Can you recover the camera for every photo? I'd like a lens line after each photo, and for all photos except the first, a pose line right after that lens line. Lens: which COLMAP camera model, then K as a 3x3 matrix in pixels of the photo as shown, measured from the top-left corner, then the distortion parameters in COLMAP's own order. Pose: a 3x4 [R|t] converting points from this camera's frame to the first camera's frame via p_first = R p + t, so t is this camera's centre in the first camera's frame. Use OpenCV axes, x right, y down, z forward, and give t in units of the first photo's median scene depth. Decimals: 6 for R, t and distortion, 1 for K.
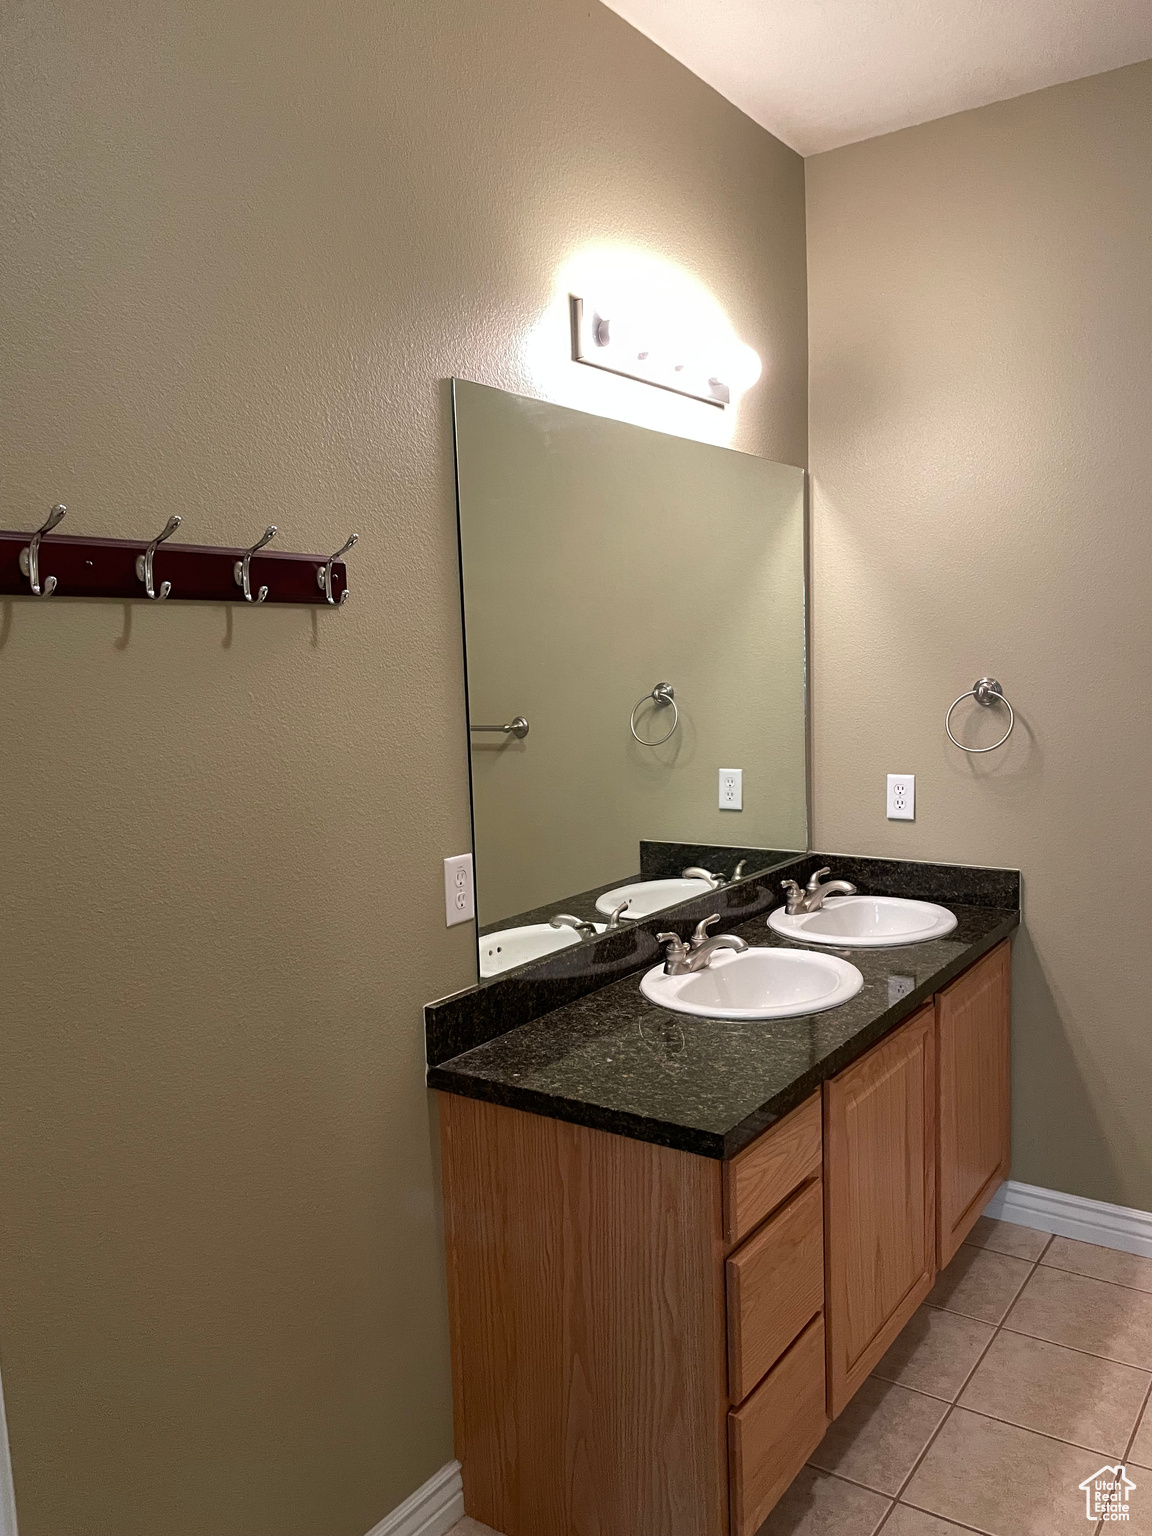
lens RADIAL K [[1170.4, 0, 578.4], [0, 1170.4, 769.0], [0, 0, 1]] dist [0.077112, -0.098992]
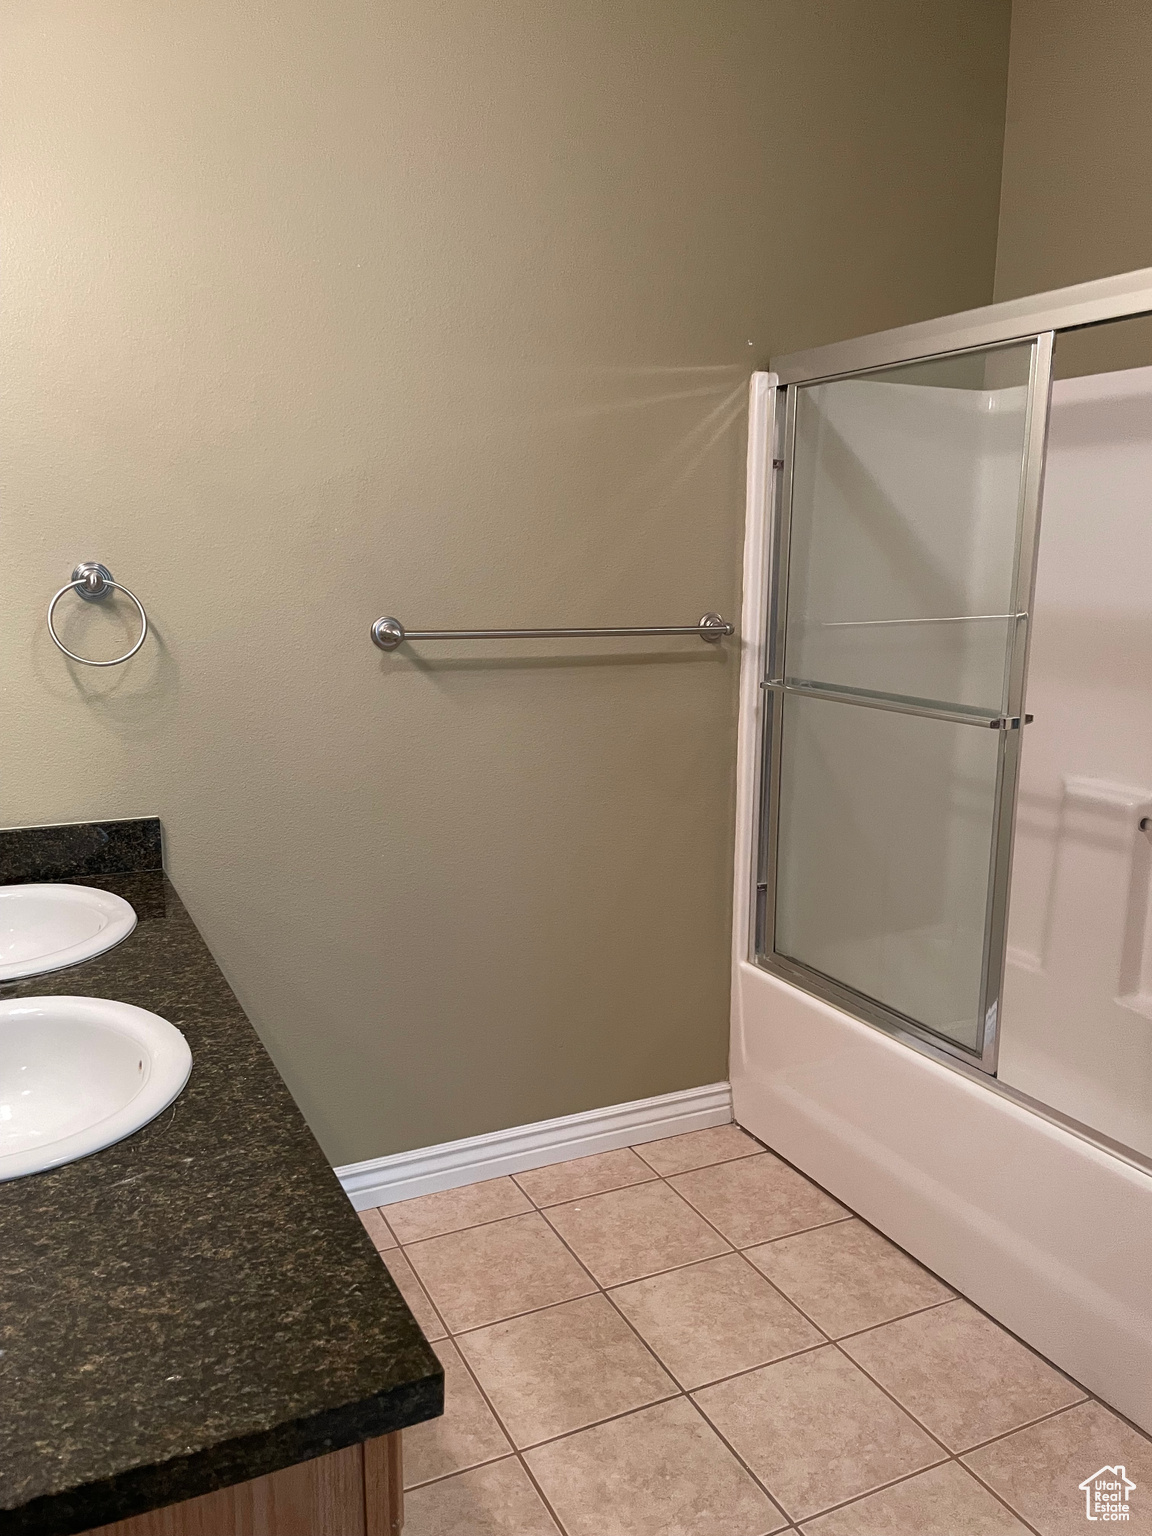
lens RADIAL K [[1170.4, 0, 578.3], [0, 1170.4, 776.5], [0, 0, 1]] dist [0.077112, -0.098992]
pose [[0.468016, -0.129713, 0.874149, -0.168995], [0.061529, 0.991552, 0.114192, -0.011676], [-0.881575, 0.000342, 0.472043, 0.397334]]
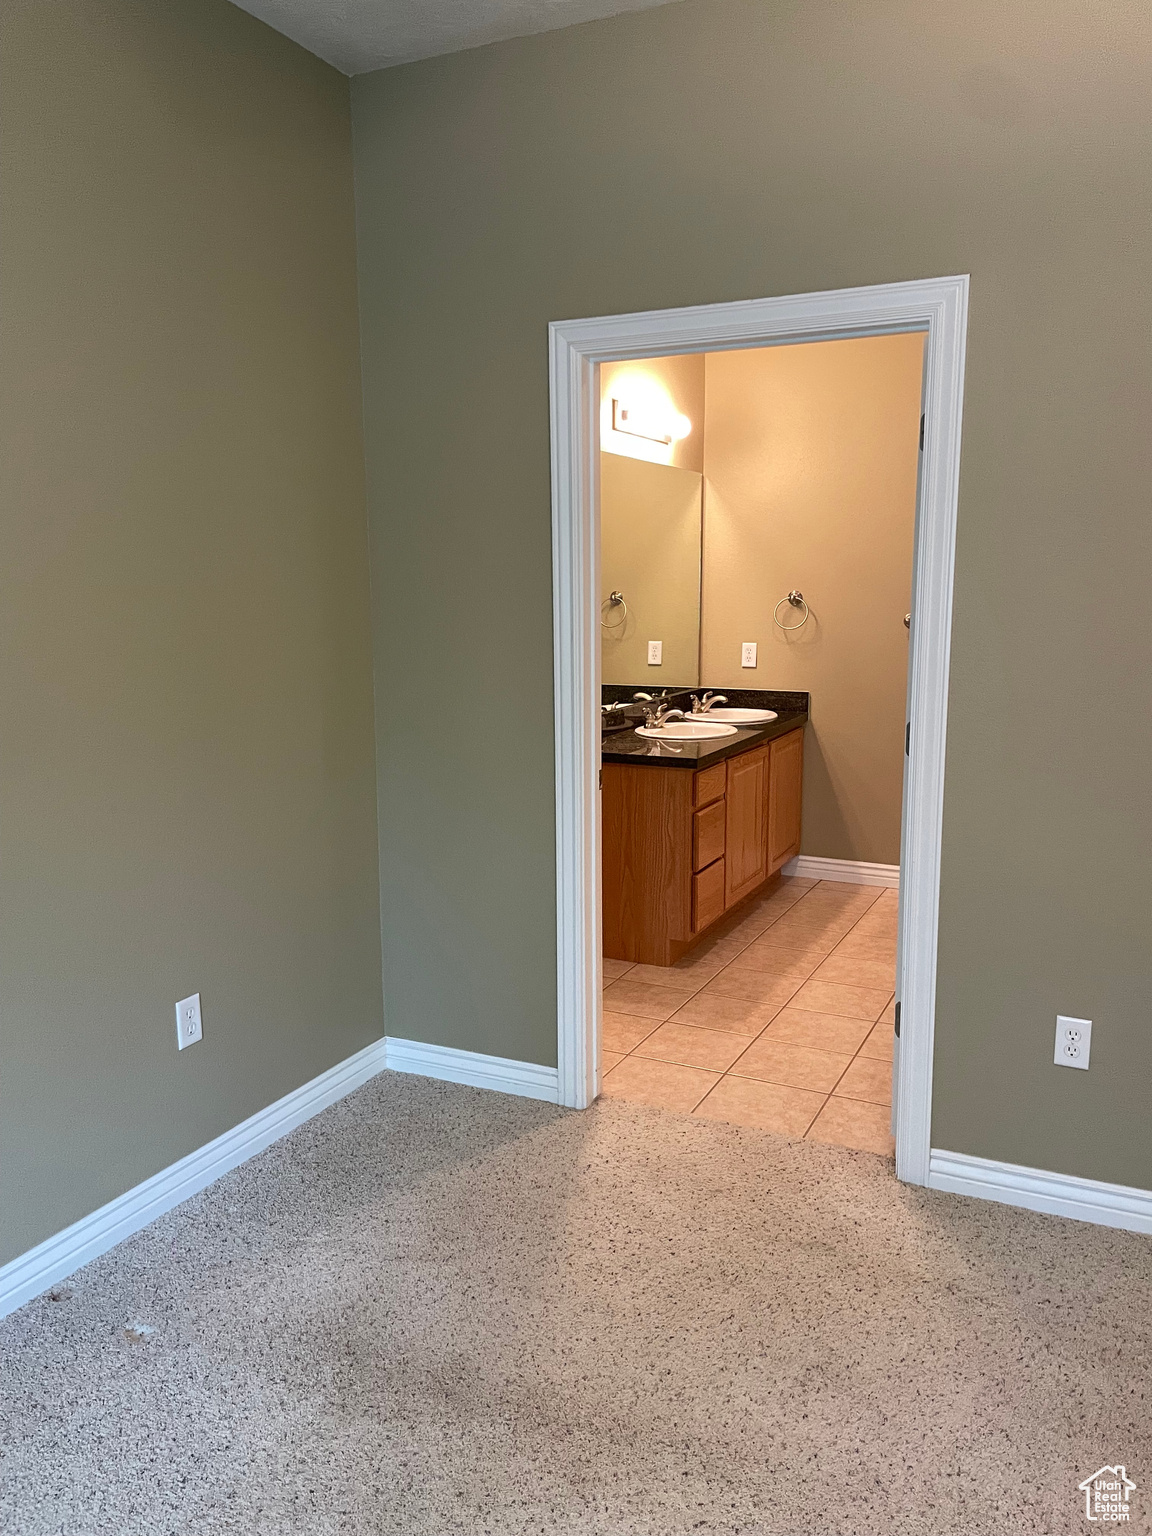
lens RADIAL K [[1170.4, 0, 572.3], [0, 1170.4, 770.7], [0, 0, 1]] dist [0.077112, -0.098992]
pose [[0.987441, -0.000744, 0.157987, -0.311808], [-0.008341, 0.998349, 0.056834, 0.109202], [-0.157768, -0.057439, 0.985804, -0.838407]]
